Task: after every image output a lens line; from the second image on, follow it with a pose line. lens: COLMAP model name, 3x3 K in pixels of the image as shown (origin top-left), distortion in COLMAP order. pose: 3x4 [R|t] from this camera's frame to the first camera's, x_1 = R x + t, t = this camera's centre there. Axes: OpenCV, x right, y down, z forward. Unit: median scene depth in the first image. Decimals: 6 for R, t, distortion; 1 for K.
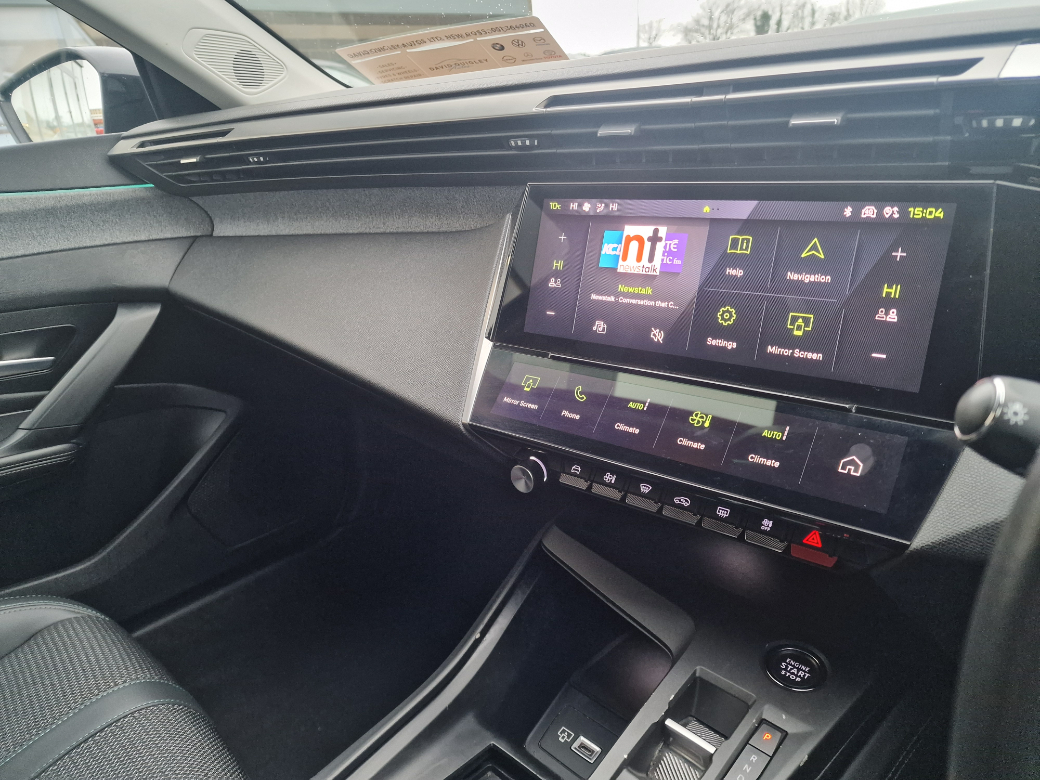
lens RADIAL K [[698.1, 0, 527.5], [0, 698.1, 384.1], [0, 0, 1]] dist [0.025526, -0.025075]
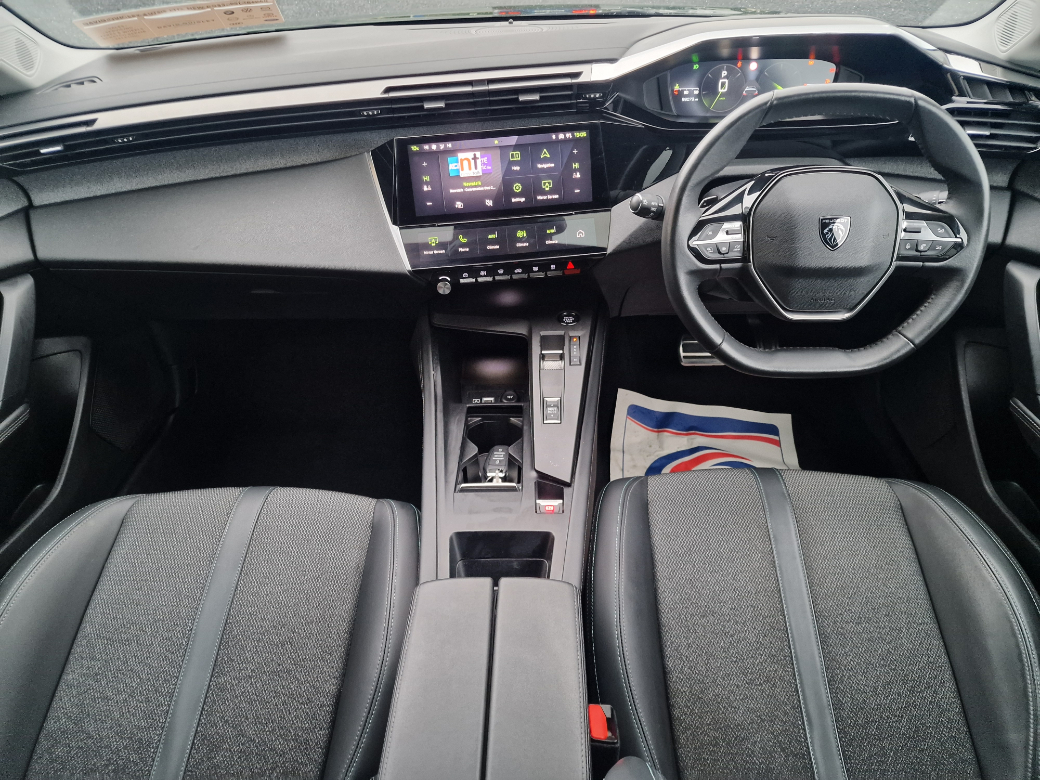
lens RADIAL K [[698.1, 0, 520.5], [0, 698.1, 396.2], [0, 0, 1]] dist [0.025526, -0.025075]
pose [[0.737270, -0.396815, 0.546783, -1.211430], [0.243711, 0.911049, 0.332558, -0.224398], [-0.630110, -0.111928, 0.768397, -0.860146]]
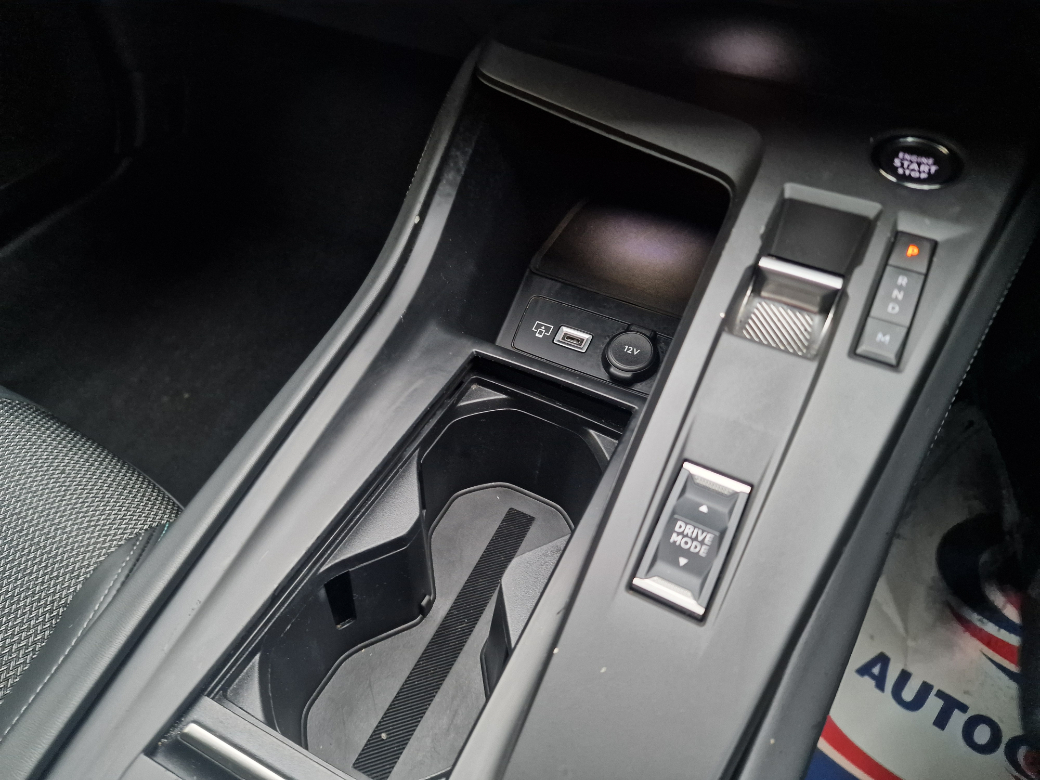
lens RADIAL K [[698.1, 0, 510.4], [0, 698.1, 393.4], [0, 0, 1]] dist [0.025526, -0.025075]
pose [[0.960645, -0.202135, 0.190534, -0.176212], [0.083235, 0.863864, 0.496800, 0.210818], [-0.265016, -0.461389, 0.846692, 0.388026]]
